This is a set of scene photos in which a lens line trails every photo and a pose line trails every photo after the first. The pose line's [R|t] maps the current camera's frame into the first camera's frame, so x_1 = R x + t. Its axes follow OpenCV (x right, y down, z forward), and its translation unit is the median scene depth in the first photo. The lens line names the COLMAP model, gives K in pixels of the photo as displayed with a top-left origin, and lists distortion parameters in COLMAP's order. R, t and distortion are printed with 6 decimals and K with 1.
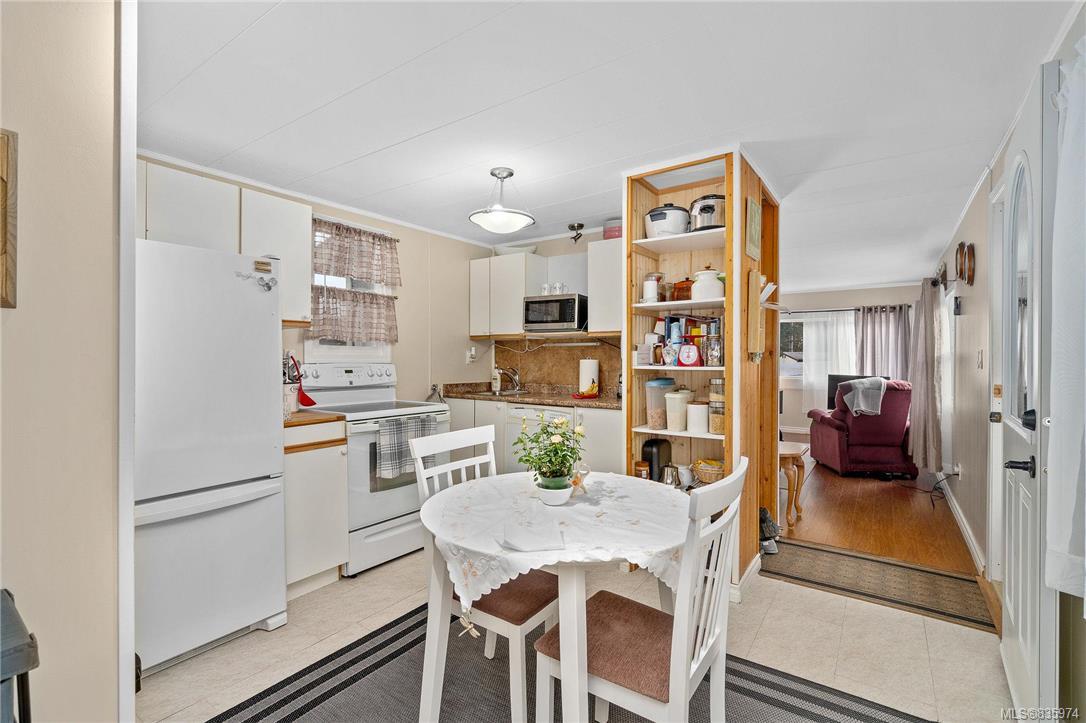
lens RADIAL K [[501.2, 0, 534.3], [0, 501.2, 364.7], [0, 0, 1]] dist [-0.005205, -0.000346]
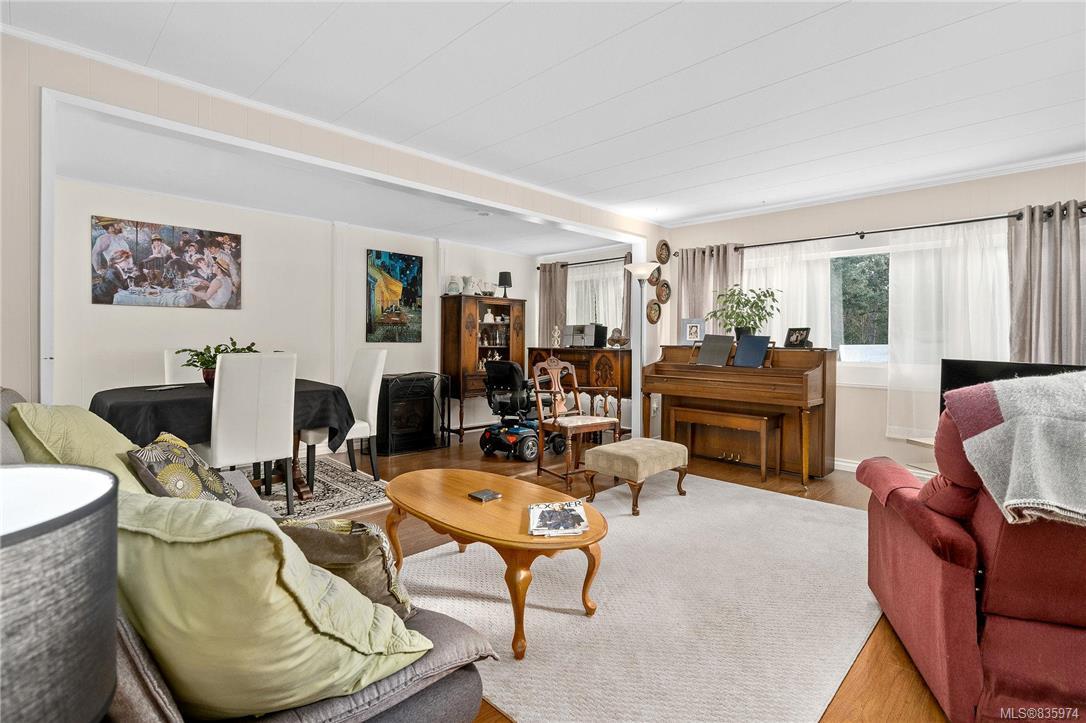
lens RADIAL K [[501.2, 0, 547.2], [0, 501.2, 351.8], [0, 0, 1]] dist [-0.005205, -0.000346]
pose [[0.985258, 0.002497, -0.171054, 0.354022], [-0.000703, 0.999944, 0.010547, 0.008861], [0.171071, -0.010271, 0.985205, 0.557569]]
